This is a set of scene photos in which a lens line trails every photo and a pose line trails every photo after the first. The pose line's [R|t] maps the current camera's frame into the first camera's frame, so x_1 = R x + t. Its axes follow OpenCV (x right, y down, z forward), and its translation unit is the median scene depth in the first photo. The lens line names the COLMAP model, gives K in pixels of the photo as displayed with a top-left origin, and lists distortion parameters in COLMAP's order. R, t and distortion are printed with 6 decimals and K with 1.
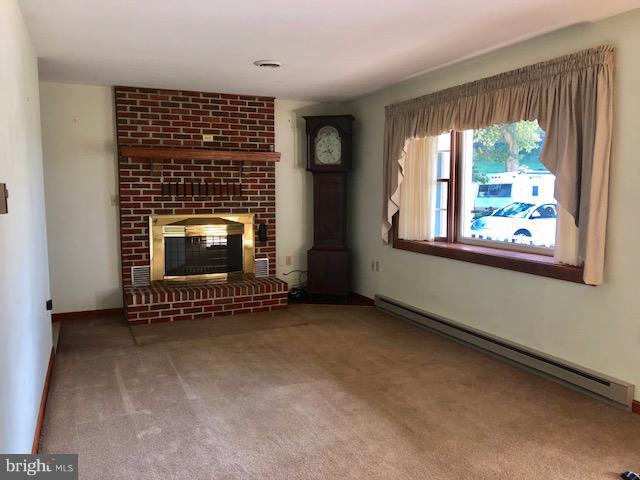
lens RADIAL K [[531.3, 0, 318.0], [0, 531.3, 240.2], [0, 0, 1]] dist [0.075065, -0.046626]
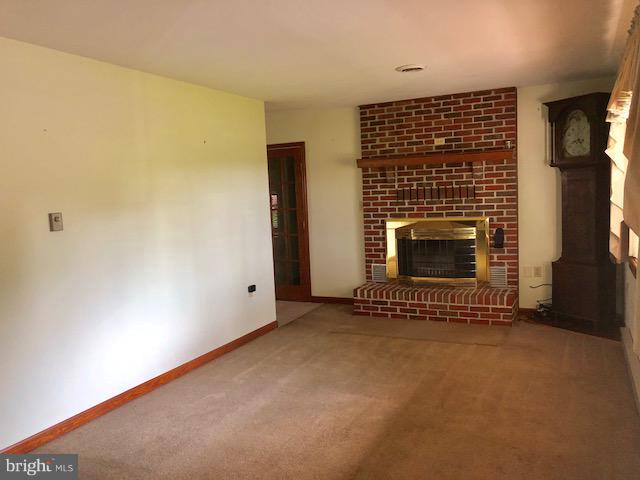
lens RADIAL K [[531.3, 0, 319.7], [0, 531.3, 240.8], [0, 0, 1]] dist [0.075065, -0.046626]
pose [[0.649682, 0.047225, -0.758738, 0.427345], [-0.031825, 0.998883, 0.034920, -0.035079], [0.759540, 0.001460, 0.650459, 0.188018]]
